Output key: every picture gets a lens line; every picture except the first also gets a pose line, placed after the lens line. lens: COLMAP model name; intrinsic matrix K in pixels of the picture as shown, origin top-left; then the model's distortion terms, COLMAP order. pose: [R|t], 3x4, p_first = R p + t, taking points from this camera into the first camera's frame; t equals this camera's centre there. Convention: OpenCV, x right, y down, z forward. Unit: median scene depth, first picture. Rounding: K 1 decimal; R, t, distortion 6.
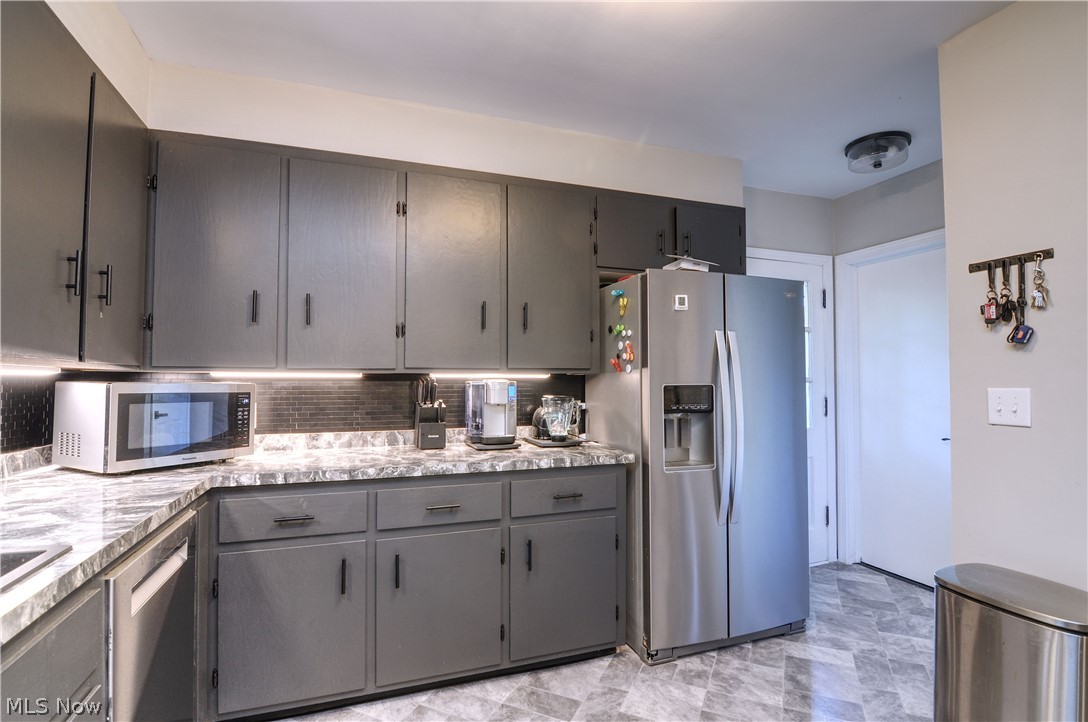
lens RADIAL K [[522.3, 0, 546.9], [0, 522.3, 365.6], [0, 0, 1]] dist [-0.001616, -0.012989]
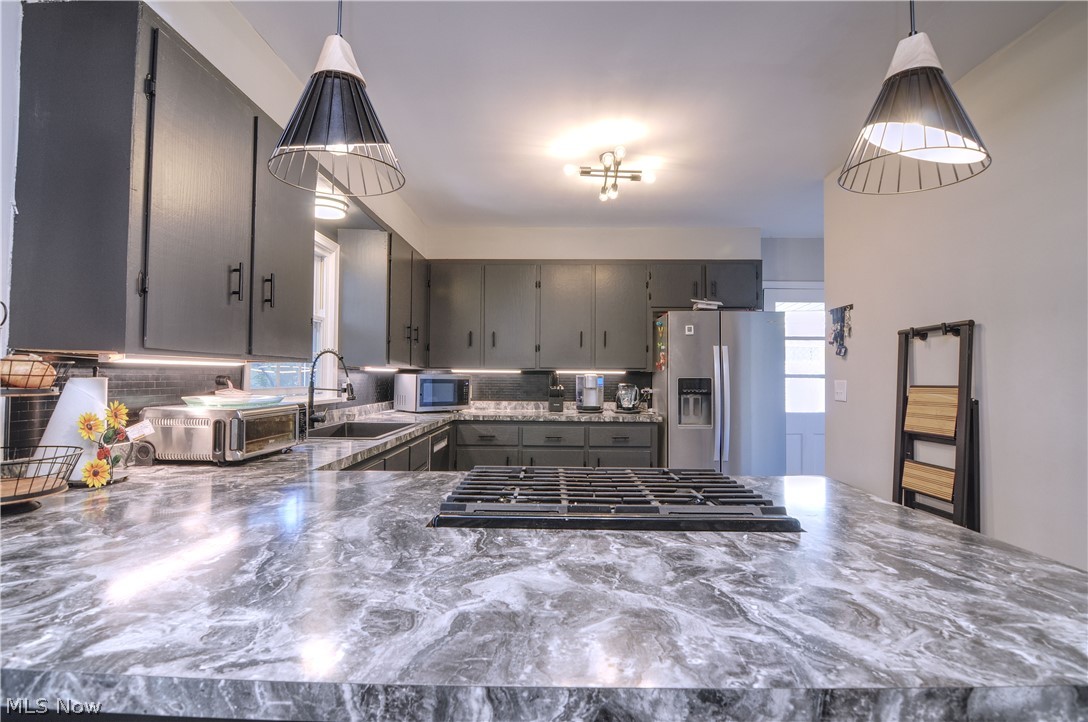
lens RADIAL K [[522.3, 0, 546.9], [0, 522.3, 365.6], [0, 0, 1]] dist [-0.001616, -0.012989]
pose [[0.934158, 0.000537, -0.356859, 0.471420], [0.002097, 0.999973, 0.006995, -0.018422], [0.356853, -0.007283, 0.934132, -0.845756]]
